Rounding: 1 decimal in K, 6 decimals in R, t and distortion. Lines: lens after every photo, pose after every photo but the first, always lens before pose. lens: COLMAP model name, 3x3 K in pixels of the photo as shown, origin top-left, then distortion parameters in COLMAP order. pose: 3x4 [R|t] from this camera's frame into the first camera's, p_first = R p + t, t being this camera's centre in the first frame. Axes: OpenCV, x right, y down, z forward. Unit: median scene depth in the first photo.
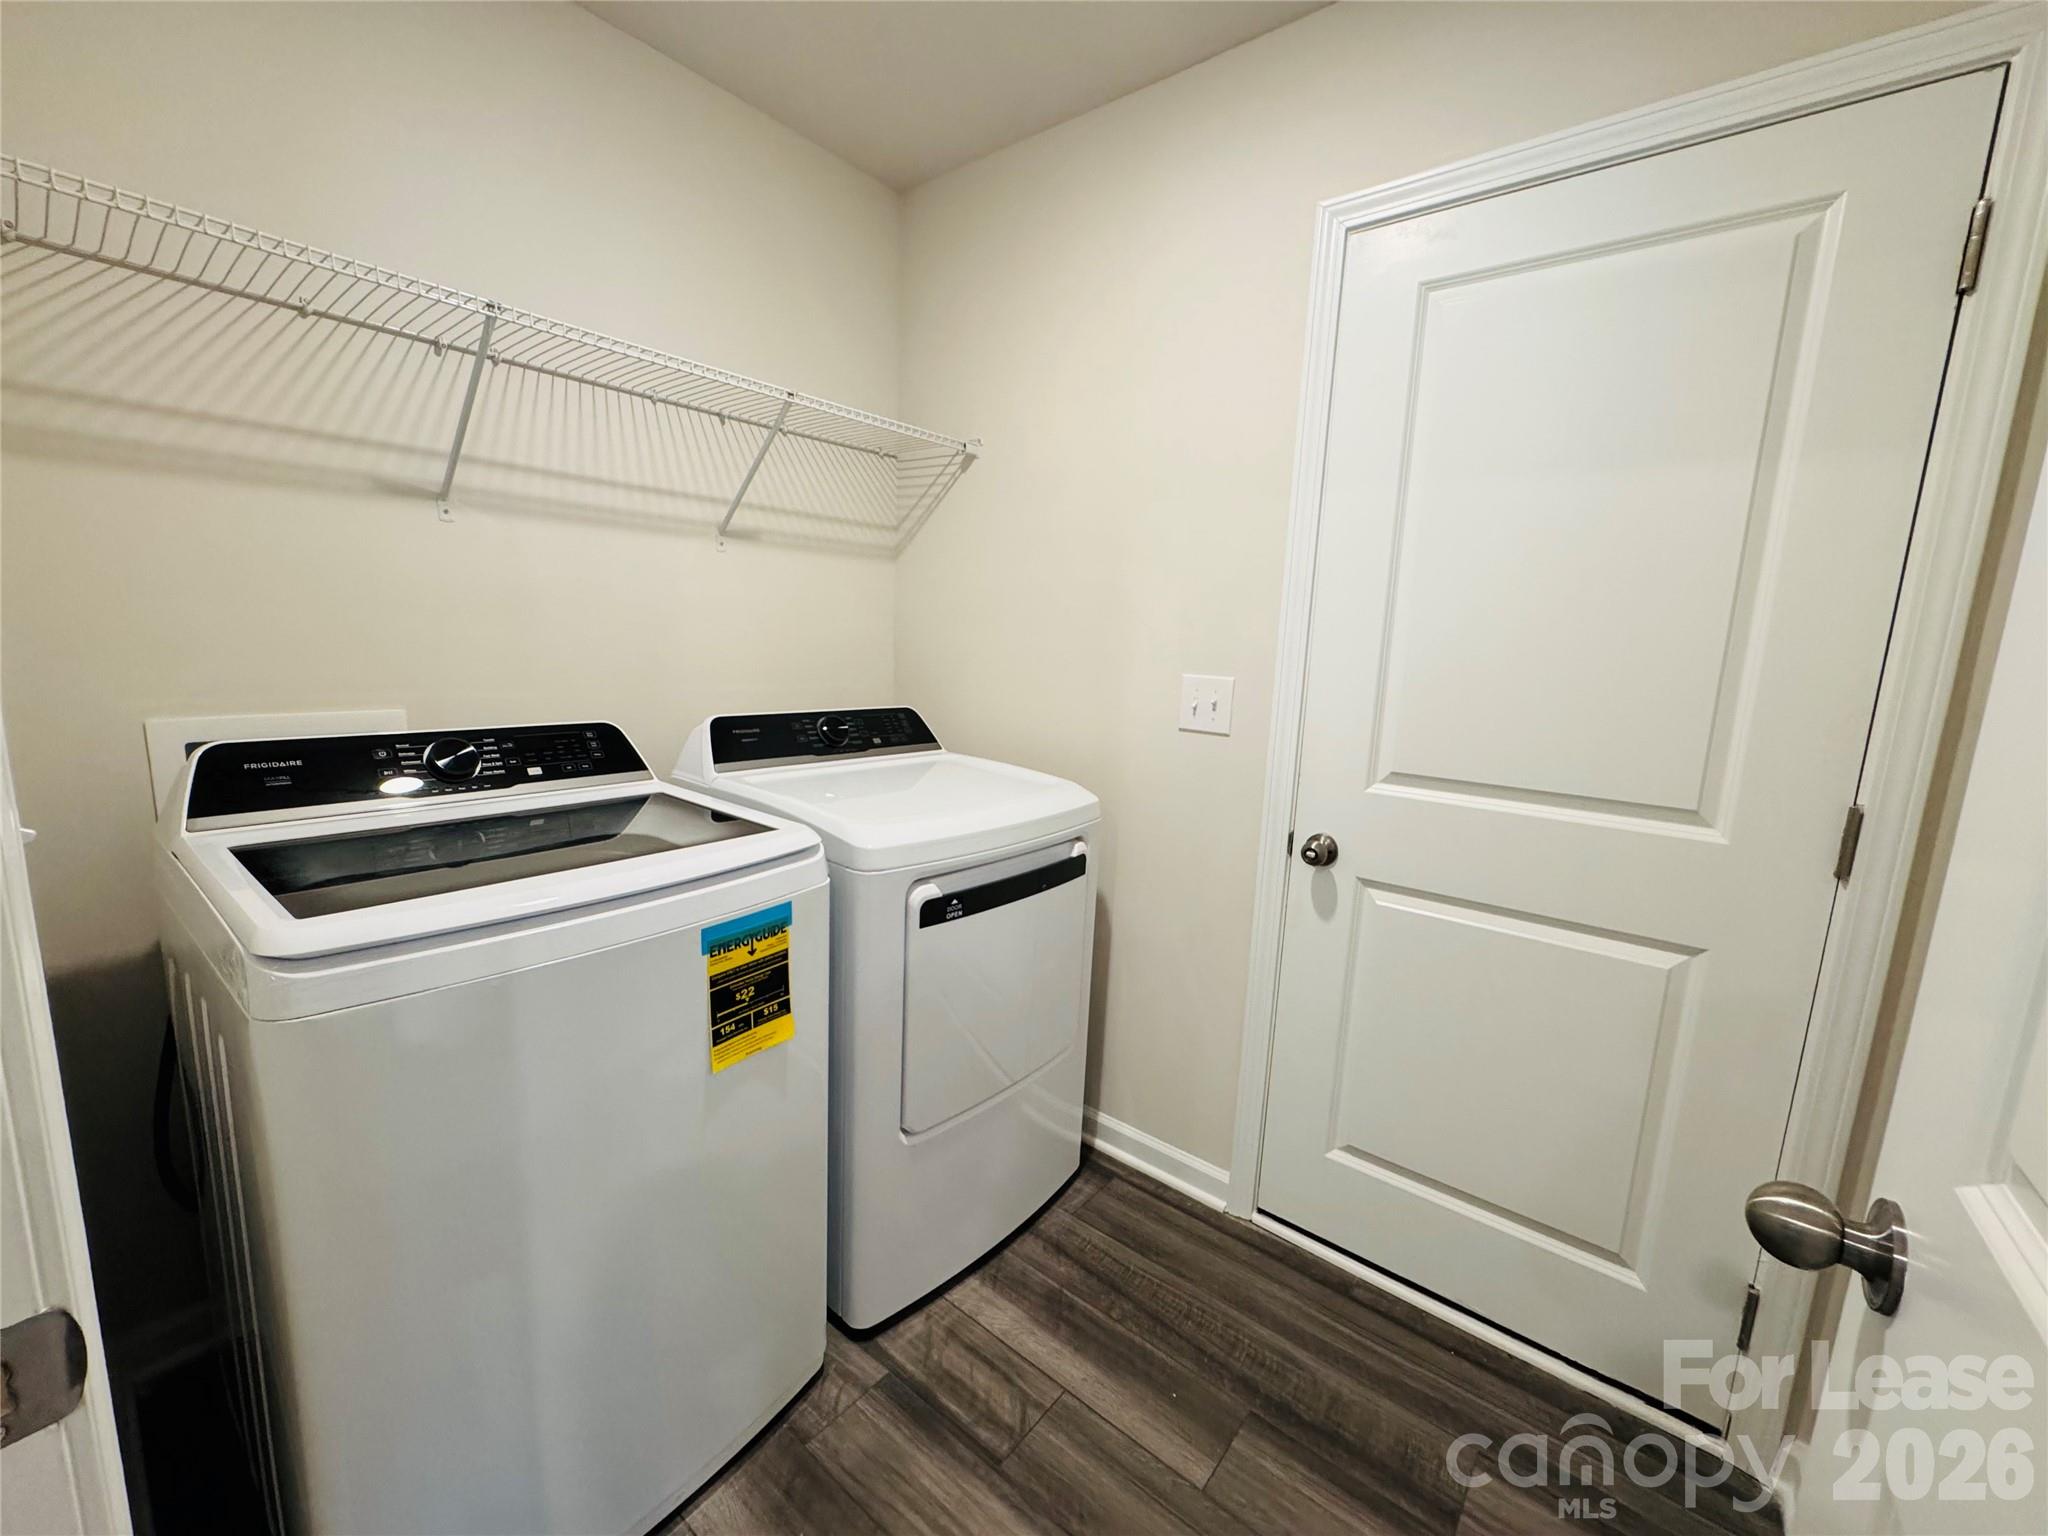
lens RADIAL K [[815.4, 0, 1024.0], [0, 815.4, 768.0], [0, 0, 1]] dist [-0.002853, 0.000159]
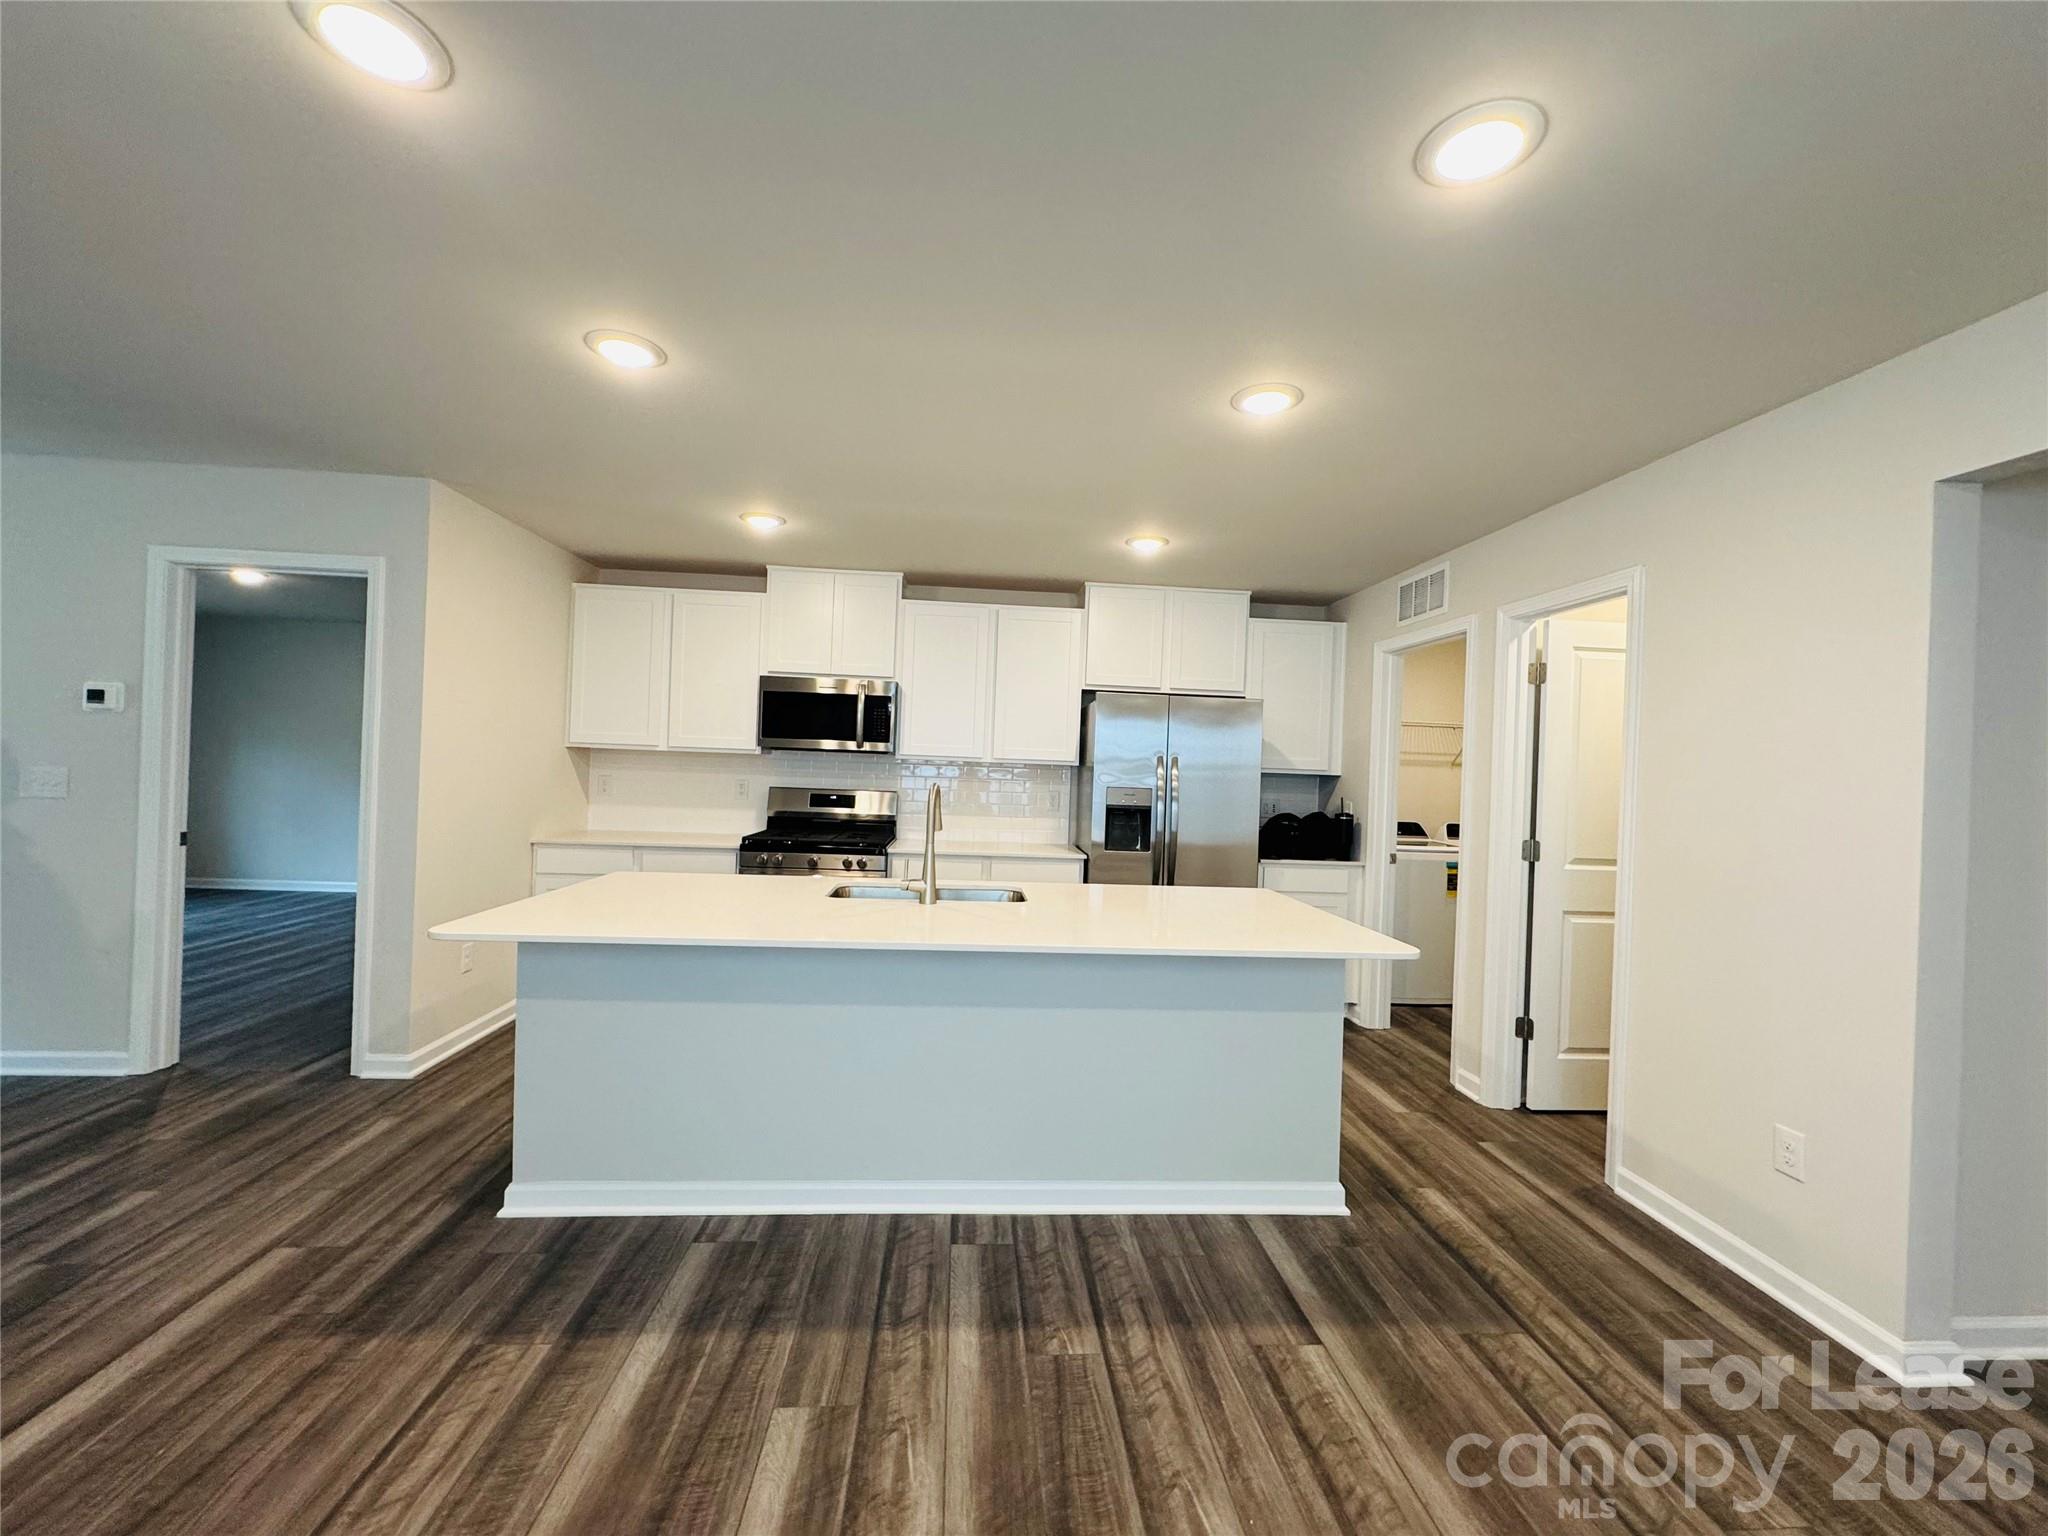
lens RADIAL K [[815.4, 0, 1024.0], [0, 815.4, 768.0], [0, 0, 1]] dist [-0.002853, 0.000159]
pose [[0.688371, -0.017258, -0.725153, 0.996196], [-0.122820, 0.982508, -0.139973, 0.466328], [0.714885, 0.185417, 0.674211, -2.976544]]
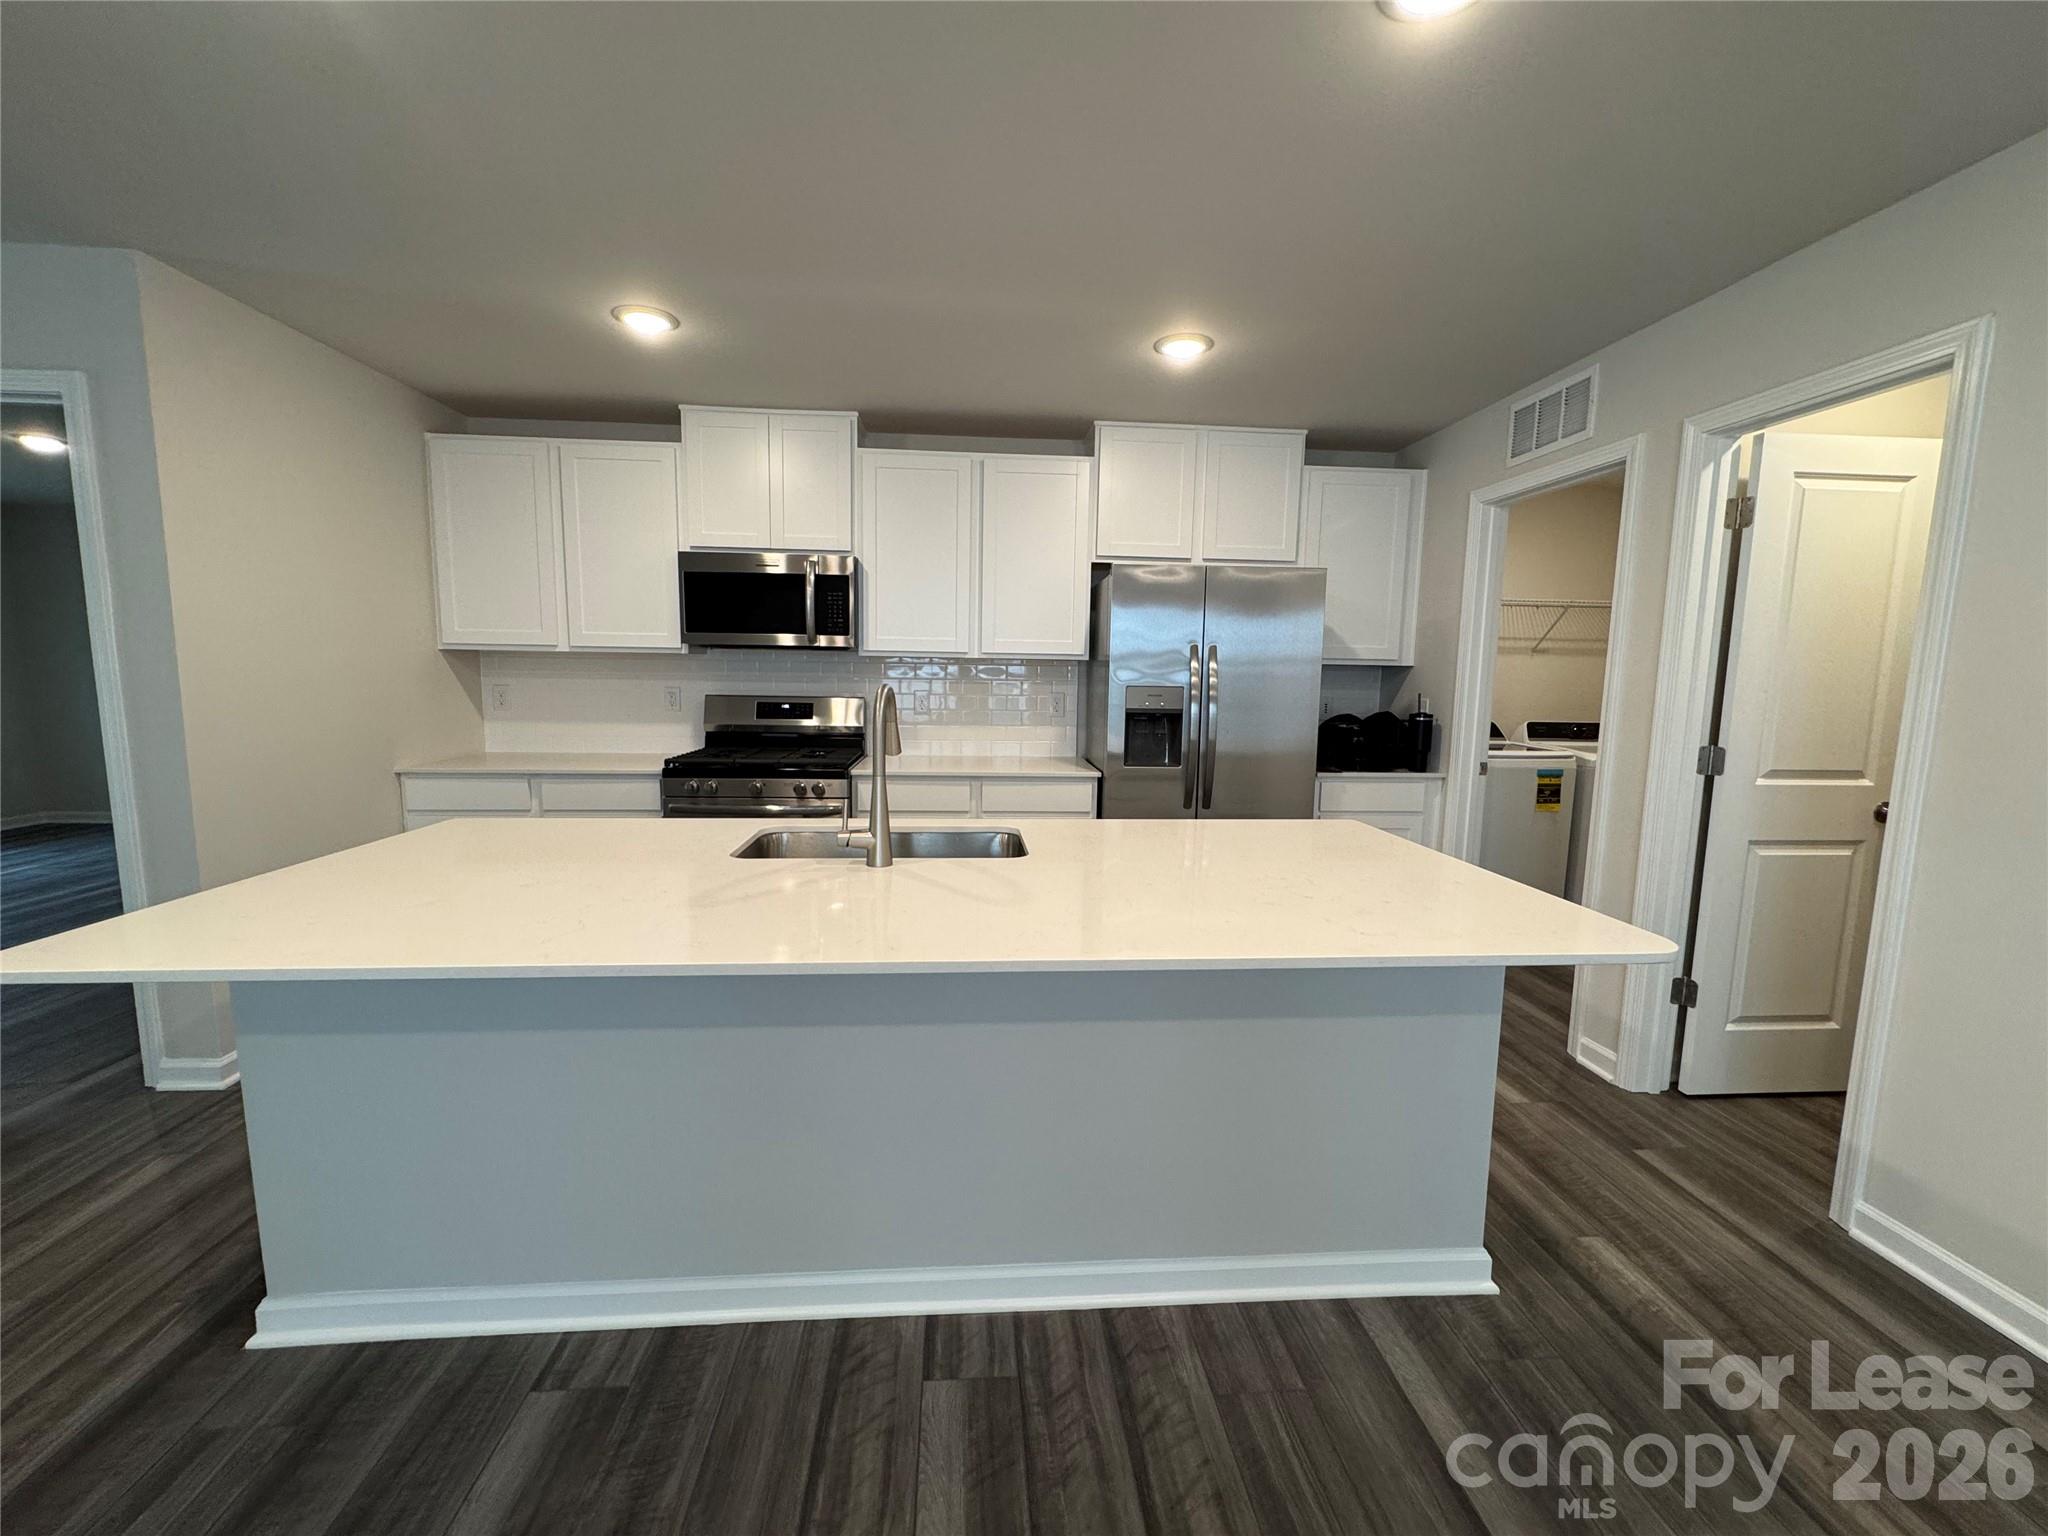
lens RADIAL K [[815.4, 0, 1024.0], [0, 815.4, 768.0], [0, 0, 1]] dist [-0.002853, 0.000159]
pose [[0.689356, 0.055238, -0.722313, 0.525765], [-0.102090, 0.994545, -0.021375, 0.391399], [0.717193, 0.088476, 0.691236, -2.528966]]
